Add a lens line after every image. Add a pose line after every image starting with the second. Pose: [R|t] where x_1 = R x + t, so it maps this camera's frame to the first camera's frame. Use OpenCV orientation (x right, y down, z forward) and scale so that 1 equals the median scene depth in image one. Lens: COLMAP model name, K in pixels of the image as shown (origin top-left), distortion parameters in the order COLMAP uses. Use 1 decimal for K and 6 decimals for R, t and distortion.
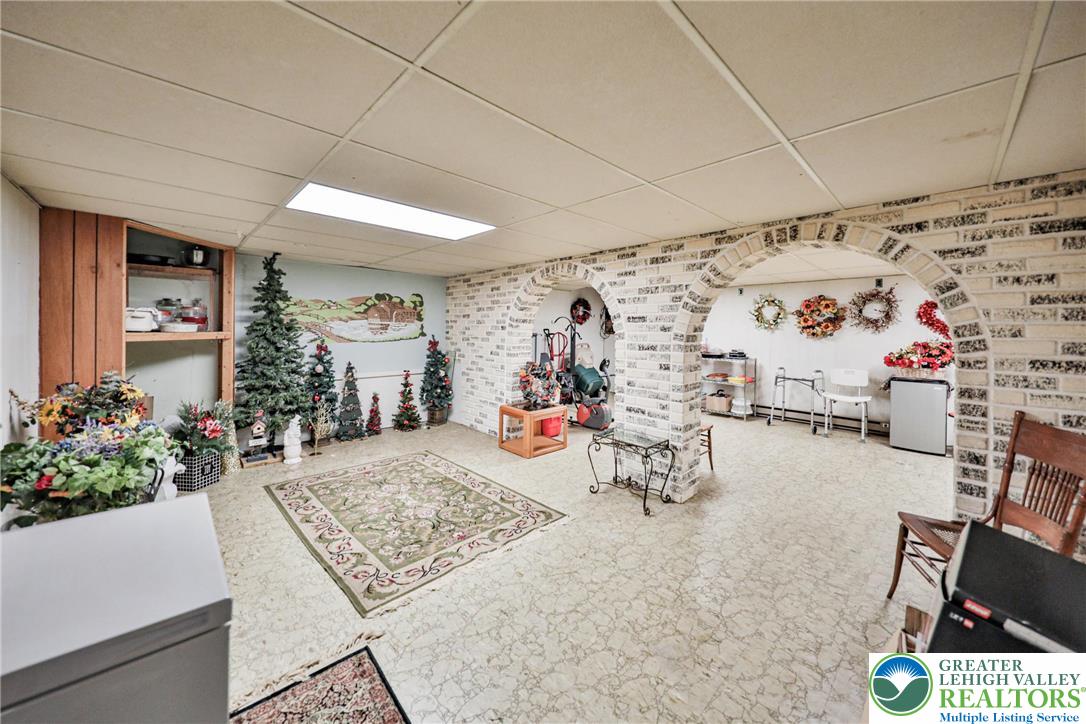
lens RADIAL K [[397.8, 0, 561.5], [0, 397.8, 331.4], [0, 0, 1]] dist [0.001320, 0.000011]
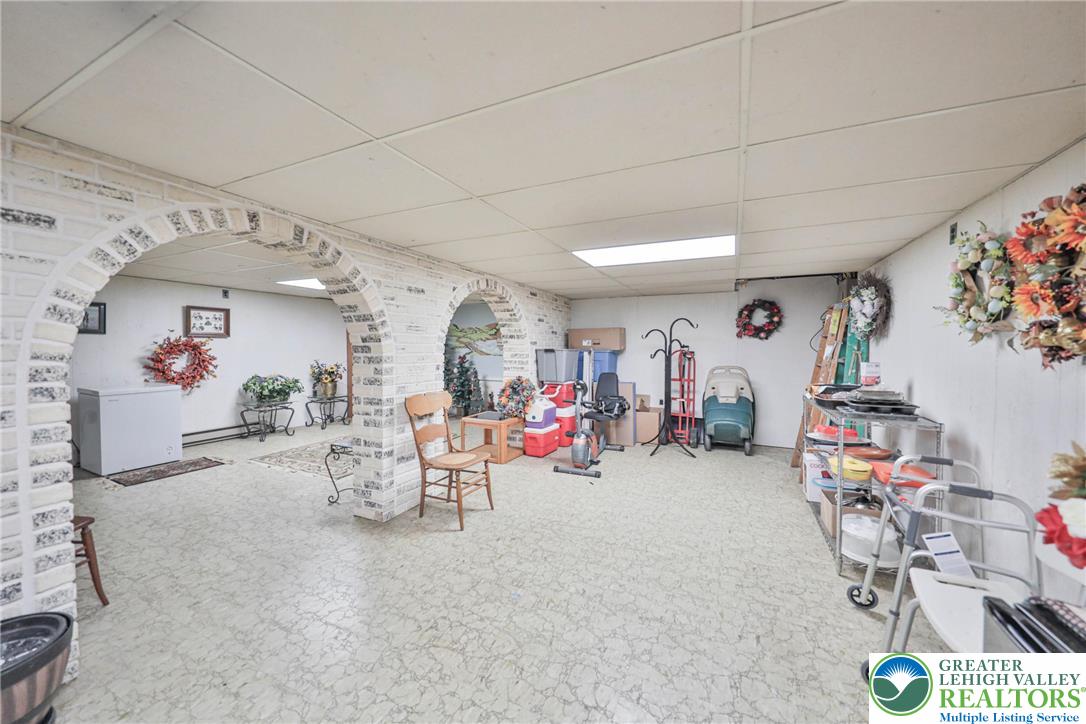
lens RADIAL K [[391.7, 0, 544.0], [0, 391.7, 345.4], [0, 0, 1]] dist [-0.000465, -0.000048]
pose [[0.323849, -0.012461, -0.946027, 1.461620], [-0.008528, 0.999834, -0.016089, 0.020345], [0.946071, 0.013278, 0.323689, 1.185916]]
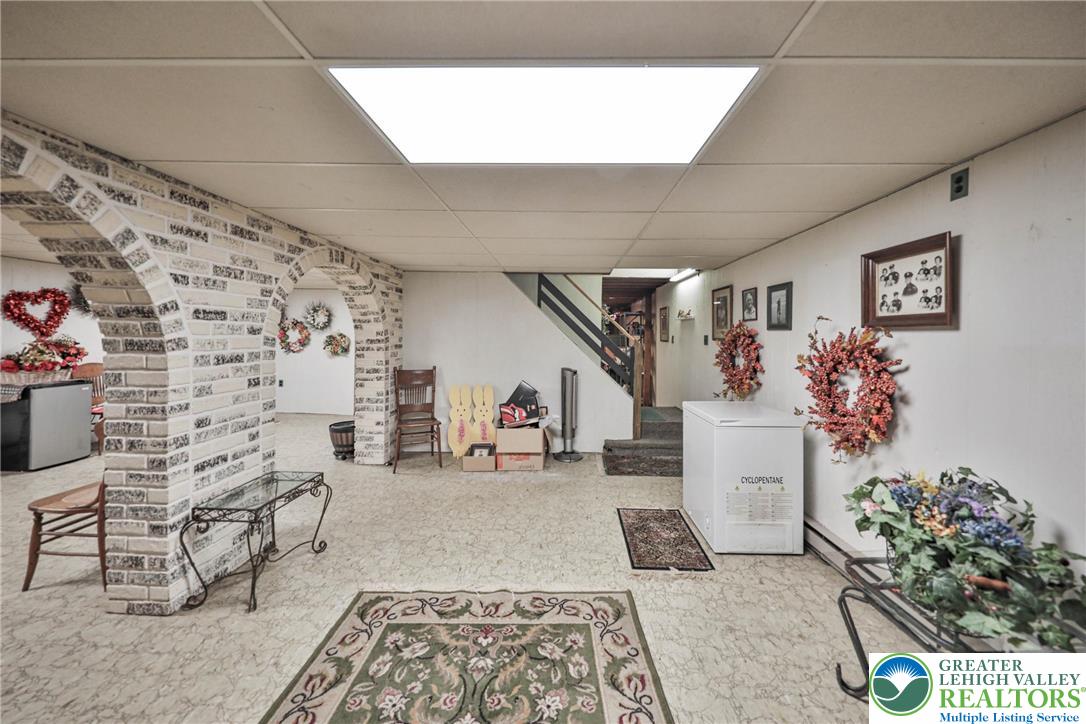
lens RADIAL K [[380.7, 0, 547.5], [0, 380.7, 343.8], [0, 0, 1]] dist [0.001716, 0.000003]
pose [[-0.679401, -0.036283, 0.732869, -0.684251], [-0.016437, 0.999279, 0.034235, -0.016823], [-0.733583, 0.011213, -0.679508, 1.173261]]
